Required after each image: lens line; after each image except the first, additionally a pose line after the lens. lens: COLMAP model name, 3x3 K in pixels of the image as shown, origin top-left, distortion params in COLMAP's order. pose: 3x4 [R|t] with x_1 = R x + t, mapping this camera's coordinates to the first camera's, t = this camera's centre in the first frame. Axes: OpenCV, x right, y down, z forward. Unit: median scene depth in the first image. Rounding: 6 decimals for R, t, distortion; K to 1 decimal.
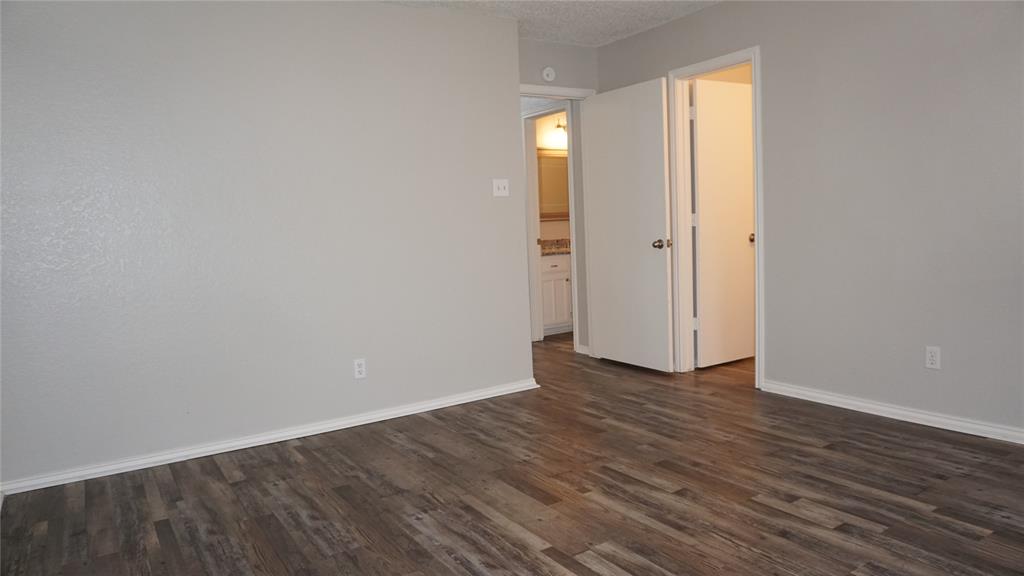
lens RADIAL K [[680.6, 0, 512.0], [0, 680.6, 288.0], [0, 0, 1]] dist [-0.066147, 0.046327]
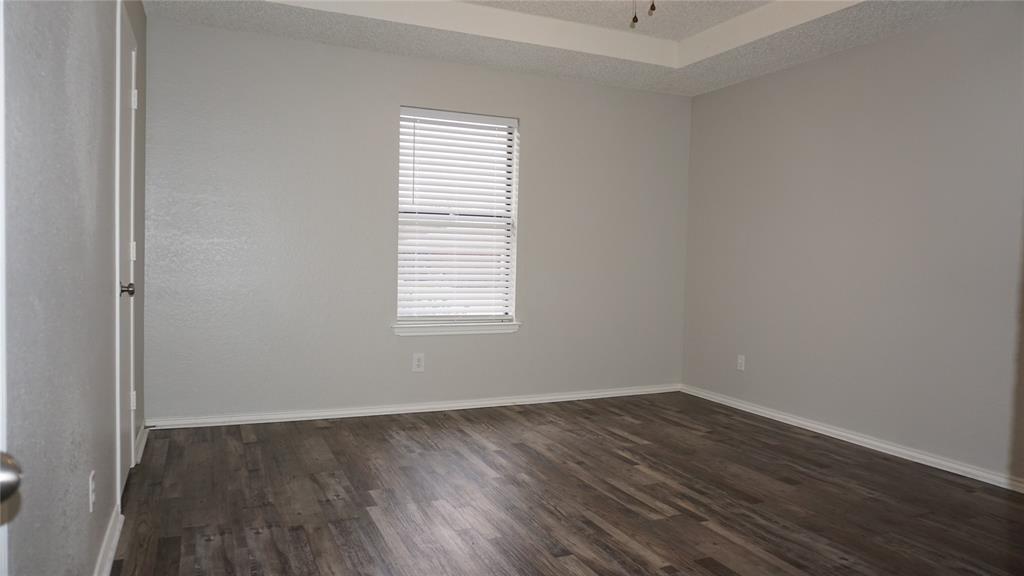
lens RADIAL K [[680.6, 0, 512.0], [0, 680.6, 288.0], [0, 0, 1]] dist [-0.066147, 0.046327]
pose [[-0.987655, 0.024165, 0.154769, 0.180447], [0.045436, 0.989747, 0.135413, -0.200873], [-0.149910, 0.140773, -0.978627, 2.009089]]
